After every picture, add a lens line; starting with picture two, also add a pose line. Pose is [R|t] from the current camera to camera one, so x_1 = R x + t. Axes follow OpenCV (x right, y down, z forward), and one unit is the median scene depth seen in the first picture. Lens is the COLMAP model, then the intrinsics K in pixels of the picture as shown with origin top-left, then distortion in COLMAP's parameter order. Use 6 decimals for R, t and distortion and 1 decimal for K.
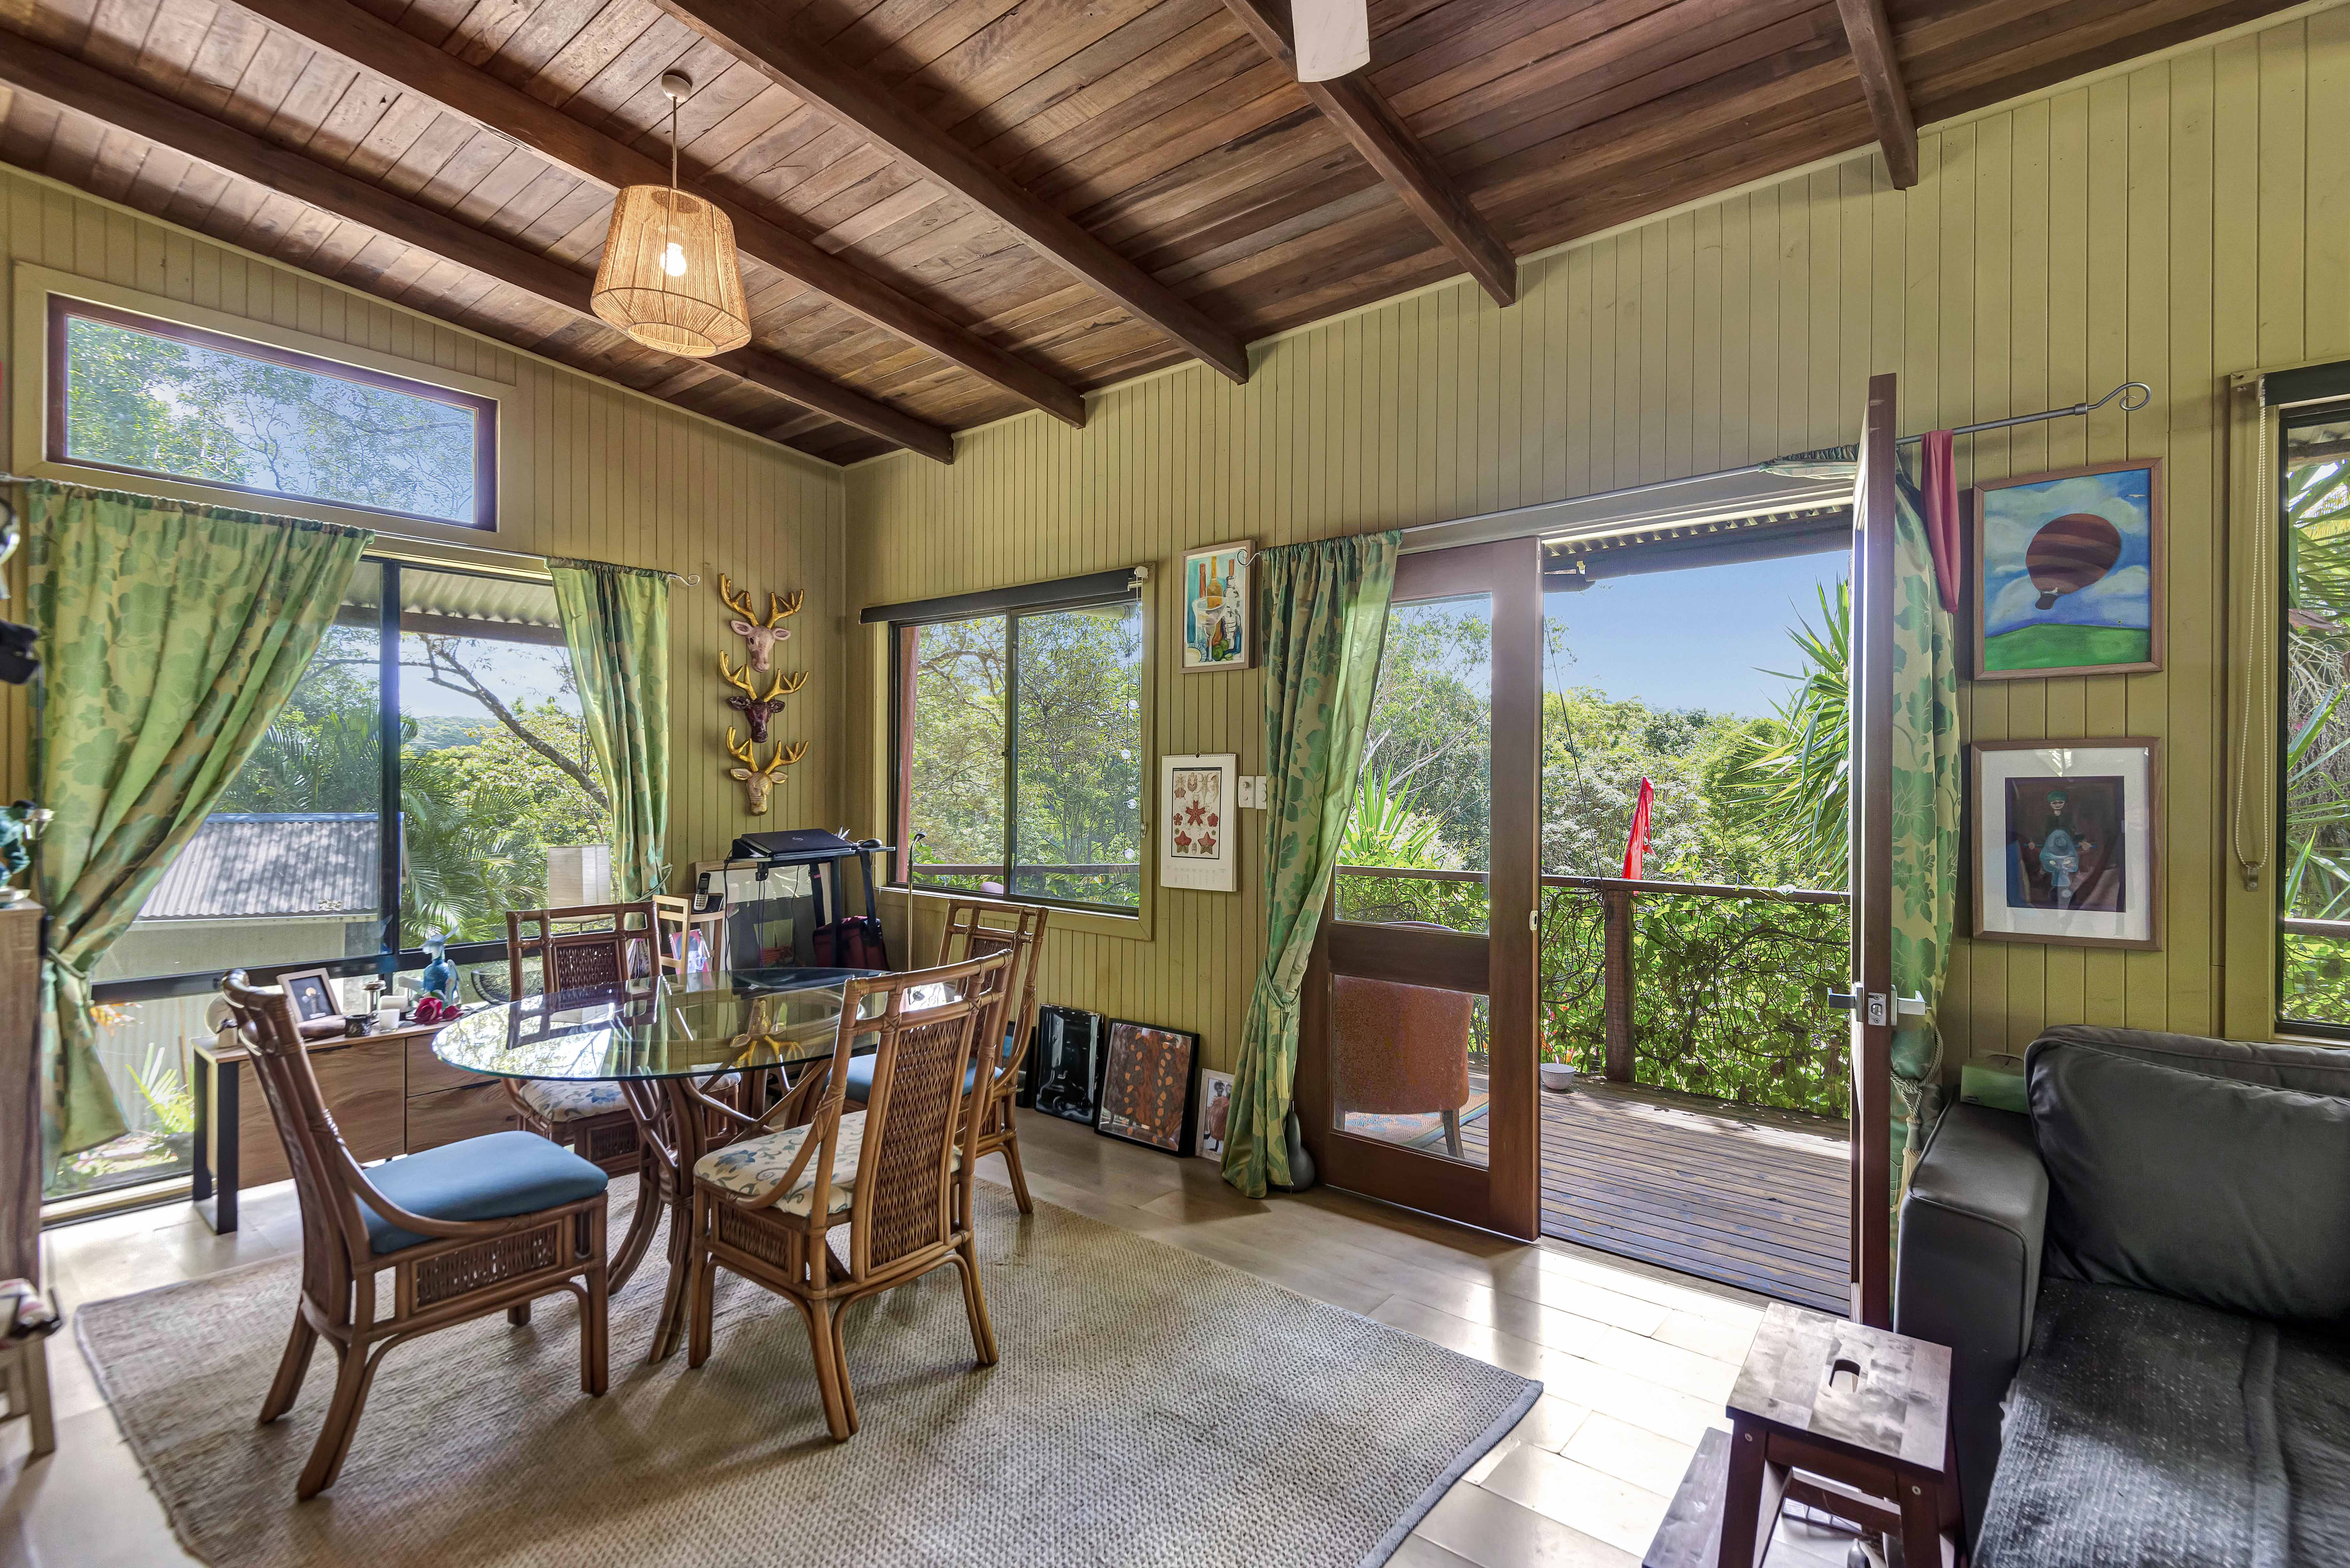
lens RADIAL K [[1070.1, 0, 1237.4], [0, 1070.1, 789.6], [0, 0, 1]] dist [0.011040, -0.005855]
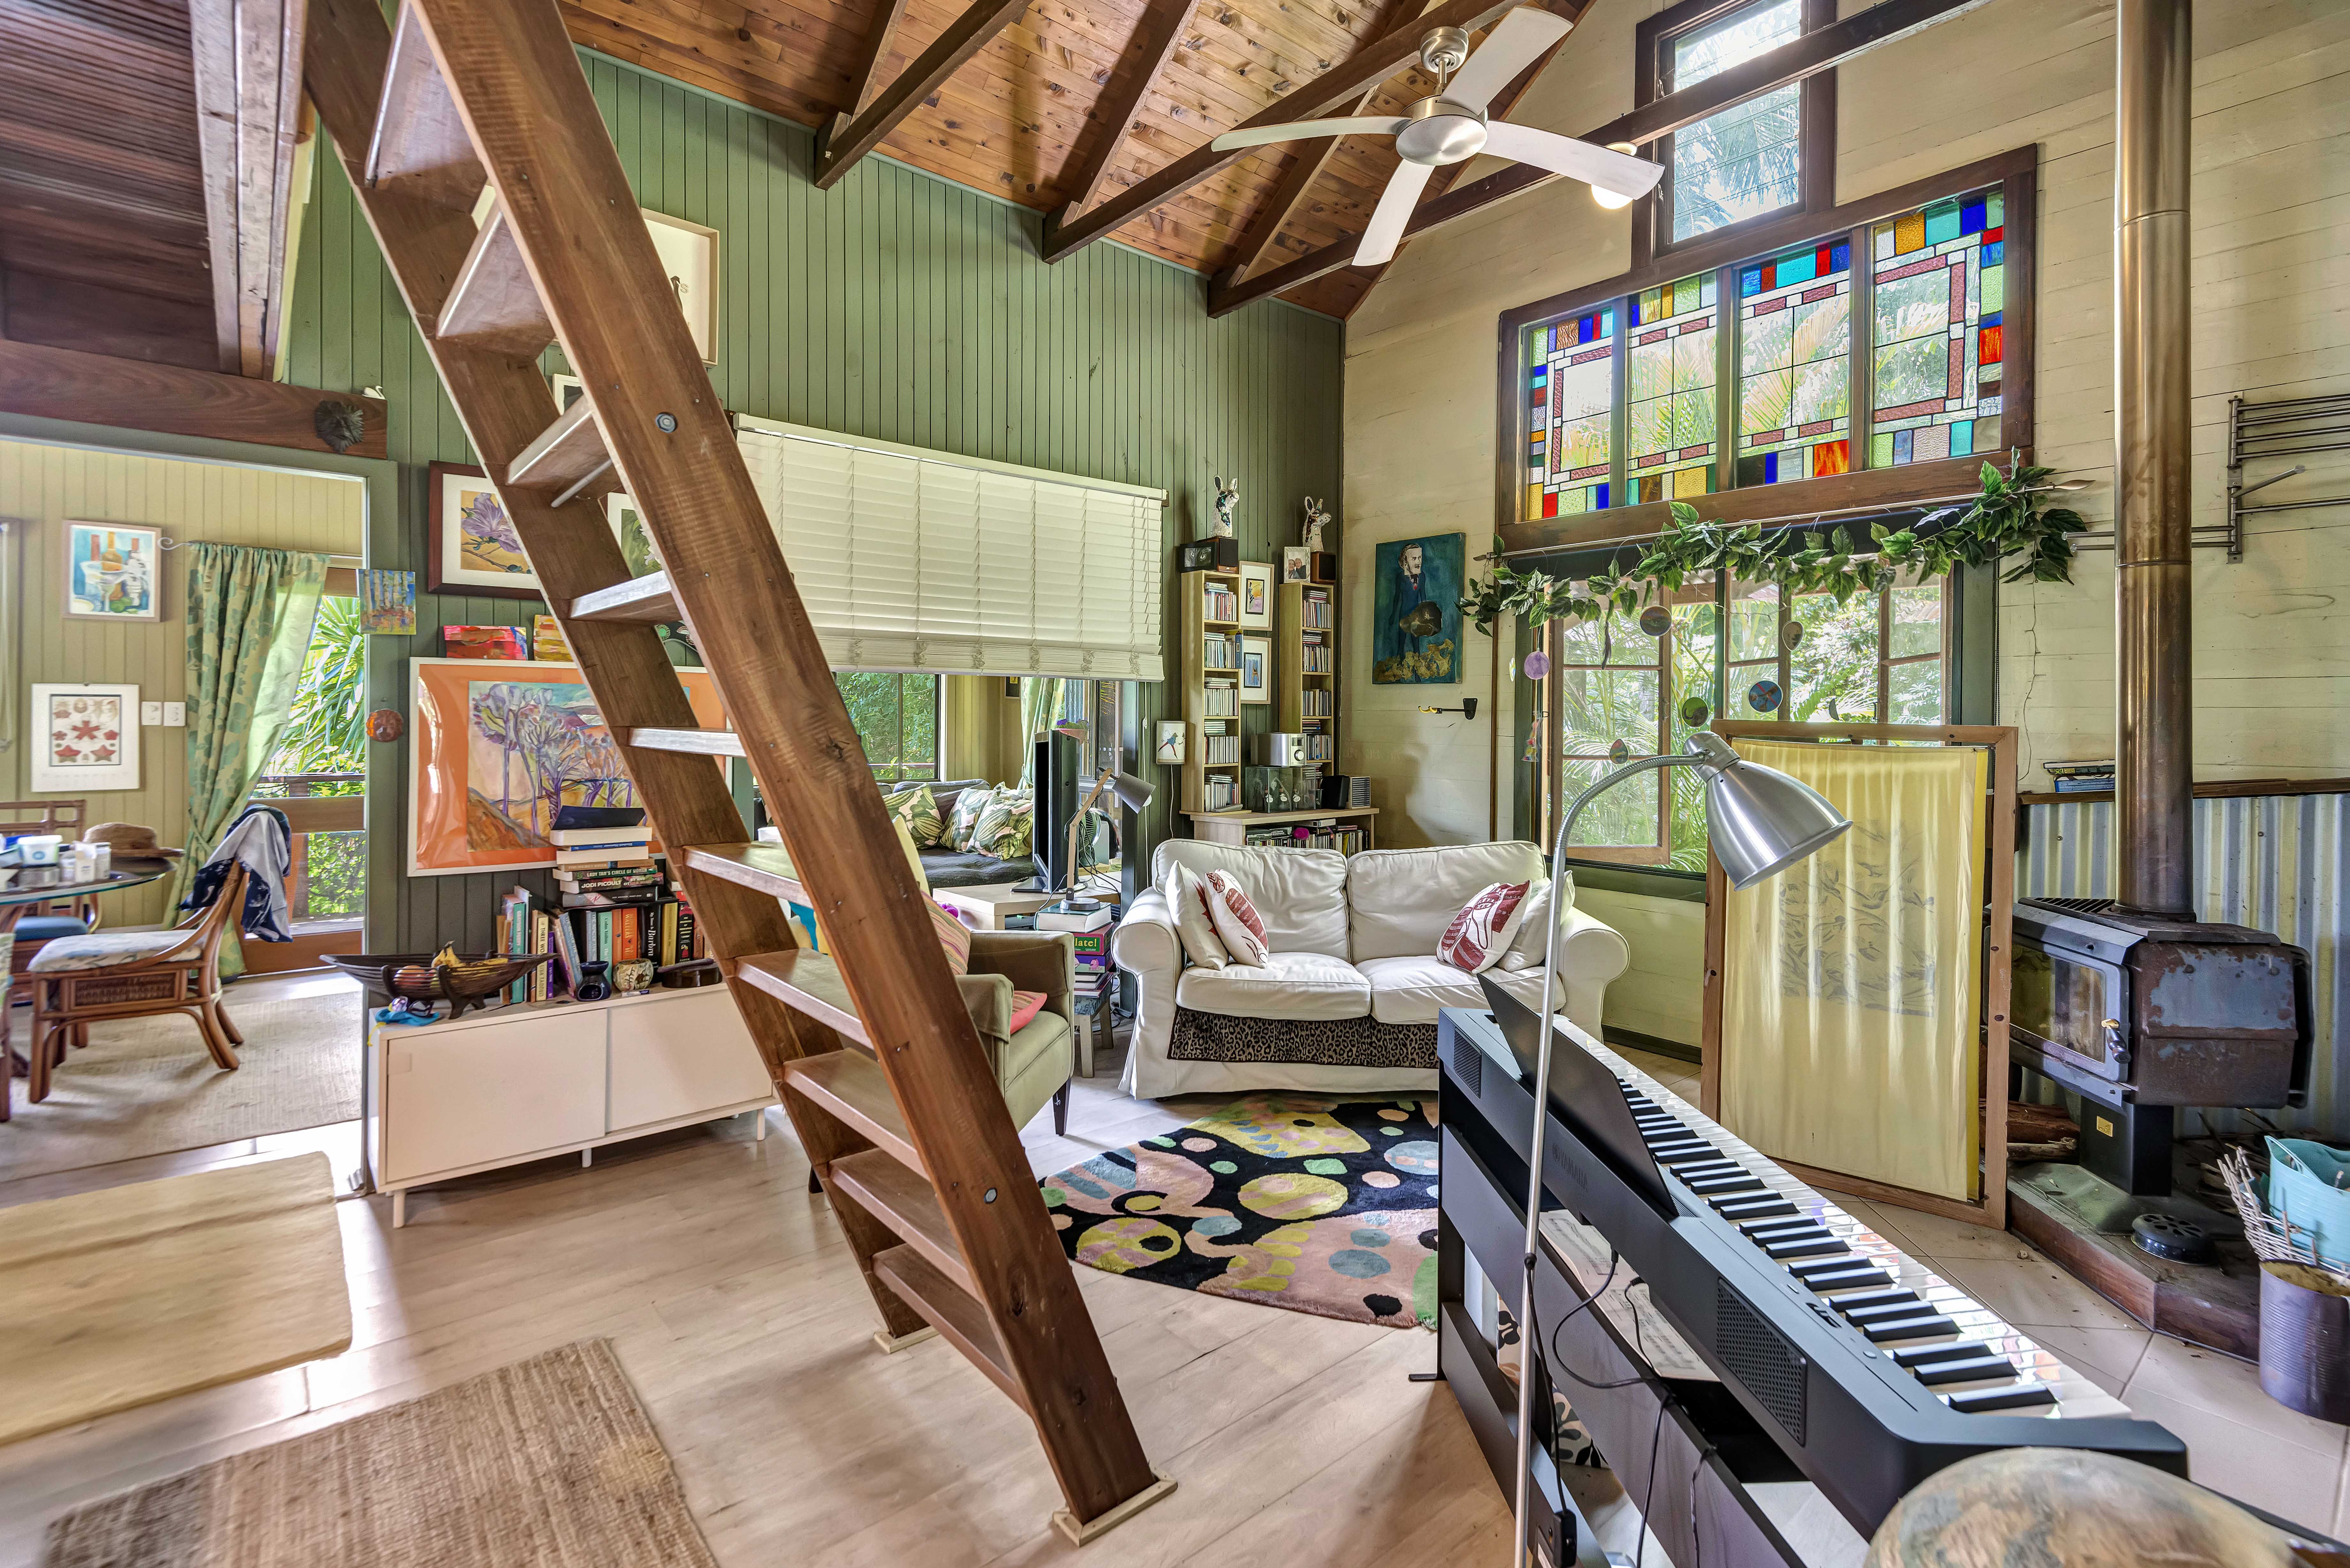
lens RADIAL K [[1070.1, 0, 1159.7], [0, 1070.1, 709.2], [0, 0, 1]] dist [0.011040, -0.005855]
pose [[0.203333, 0.002144, 0.979107, -1.032057], [0.000373, 0.999997, -0.002268, 0.000308], [-0.979110, 0.000826, 0.203332, -0.504569]]
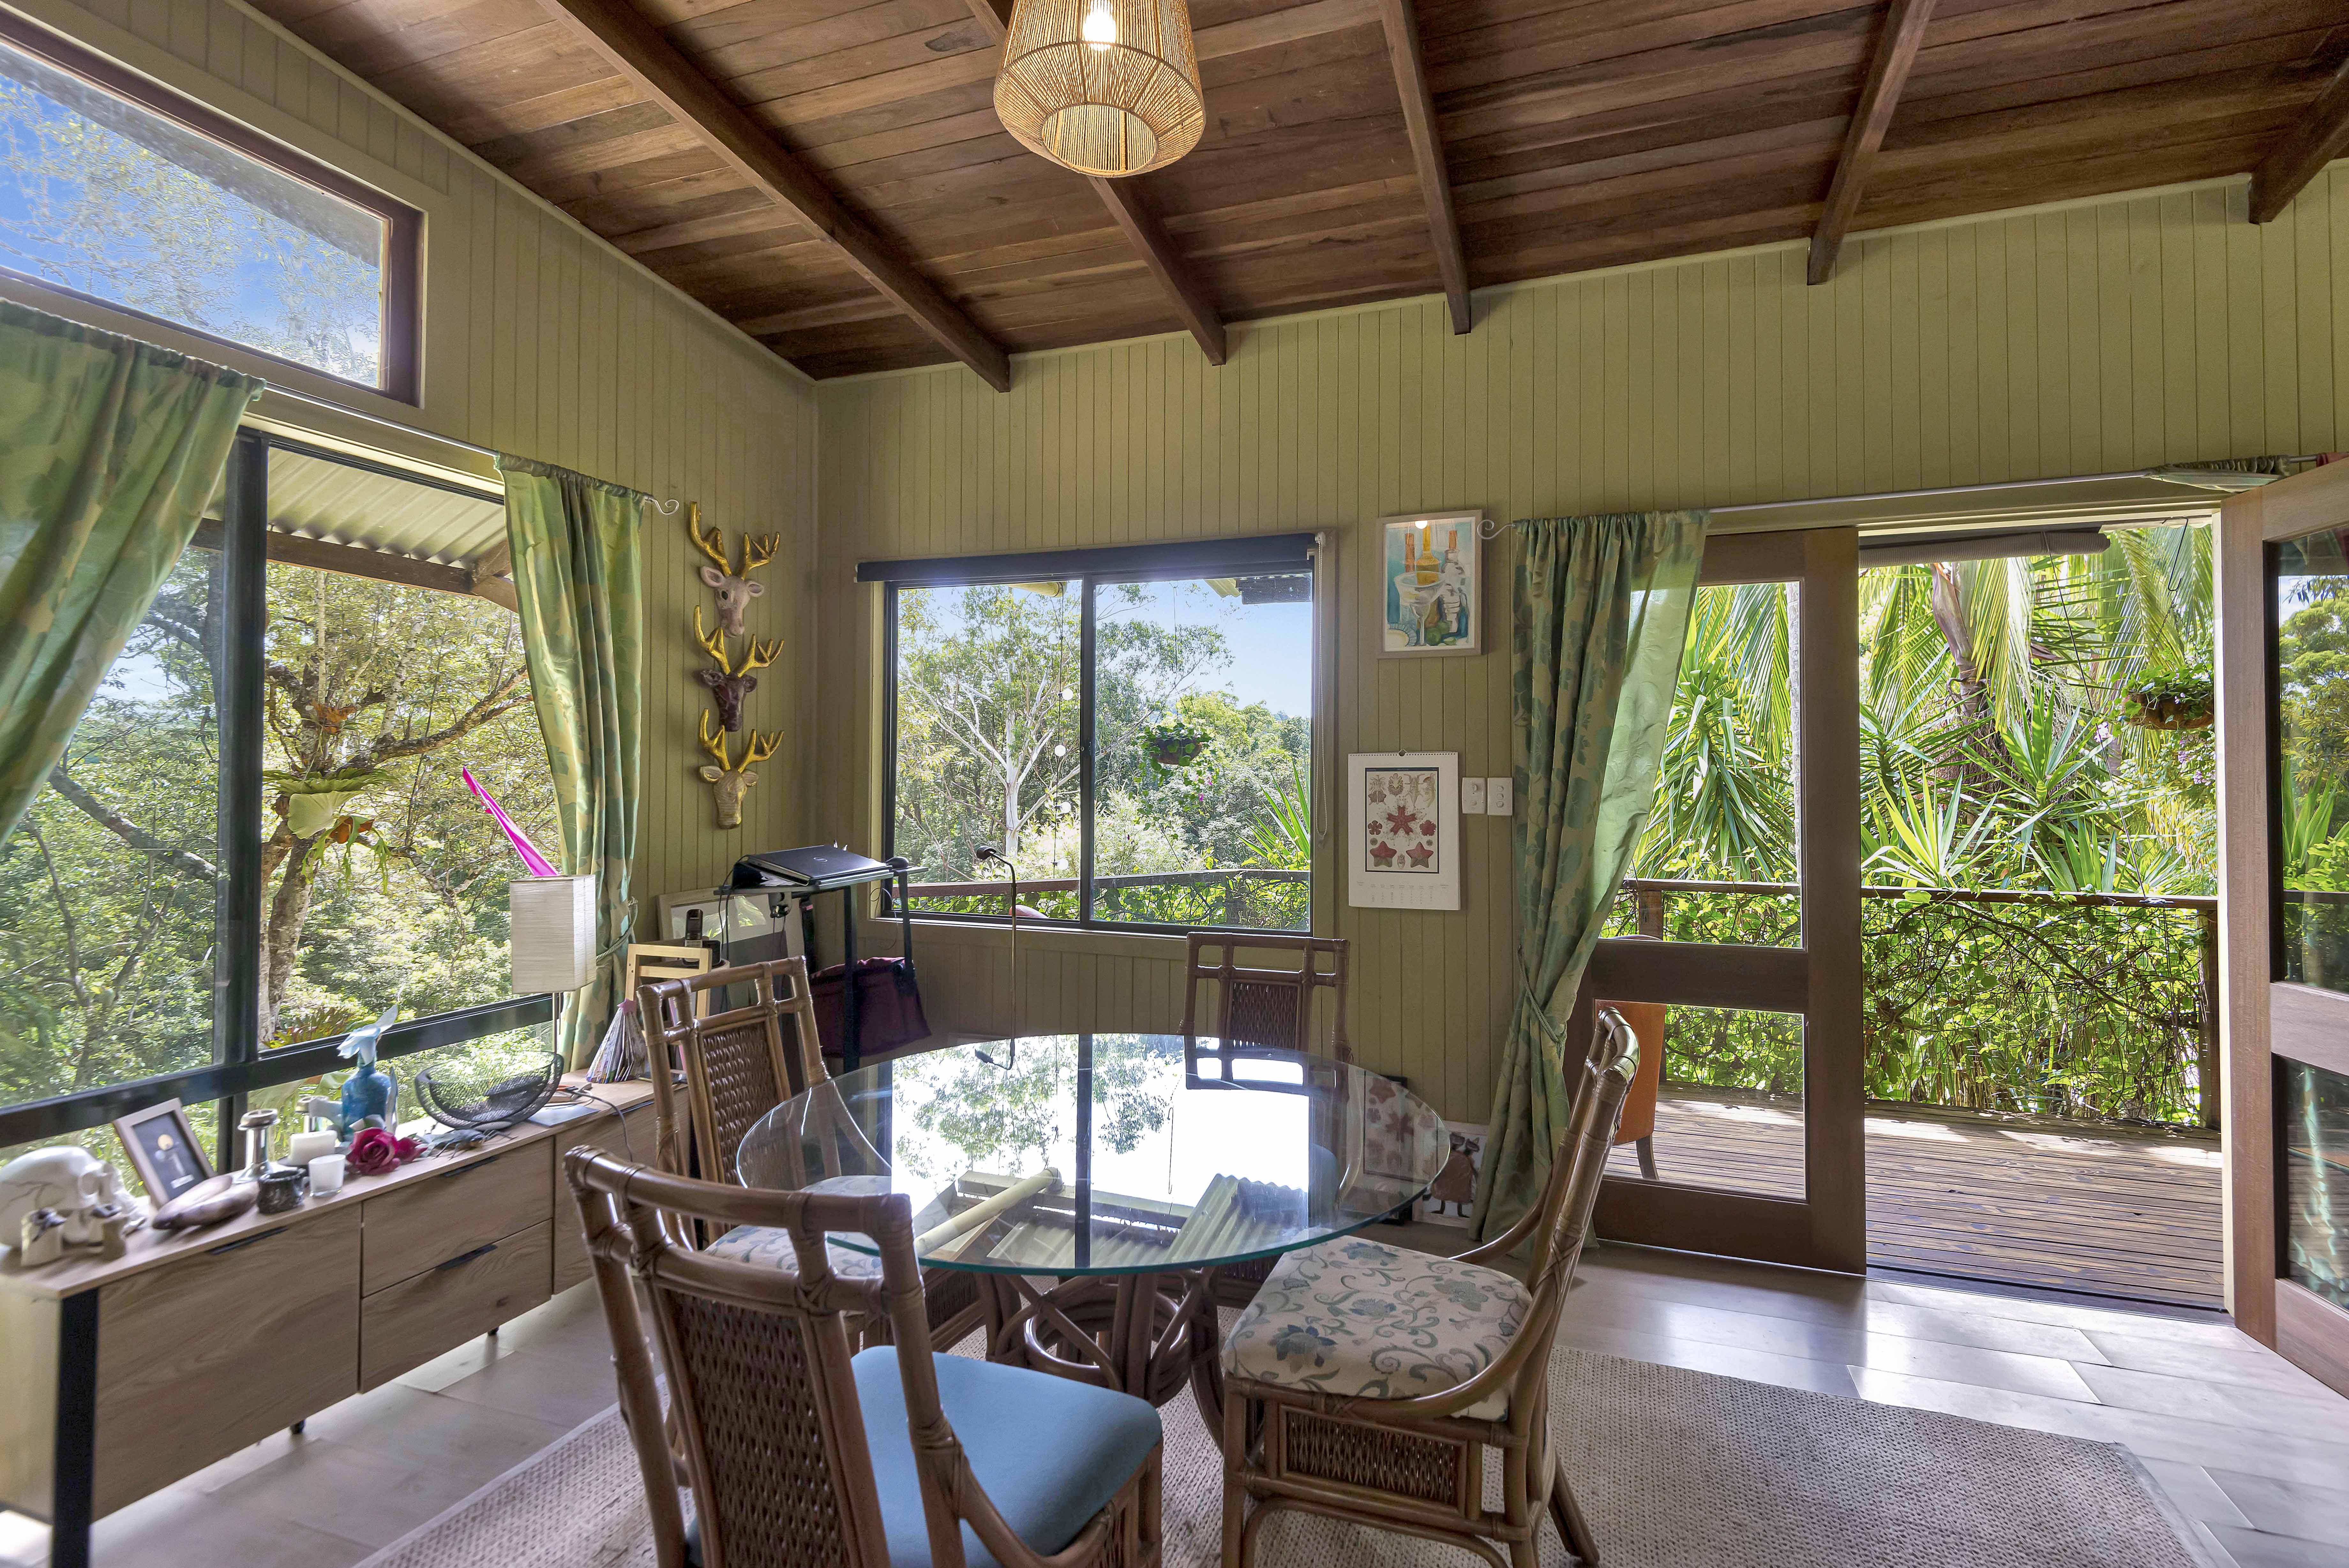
lens RADIAL K [[1069.6, 0, 1218.6], [0, 1069.6, 767.6], [0, 0, 1]] dist [0.011040, -0.005855]
pose [[0.946461, 0.003983, 0.322793, -0.460754], [0.002372, 0.999811, -0.019292, -0.004496], [-0.322809, 0.019025, 0.946273, 0.229934]]
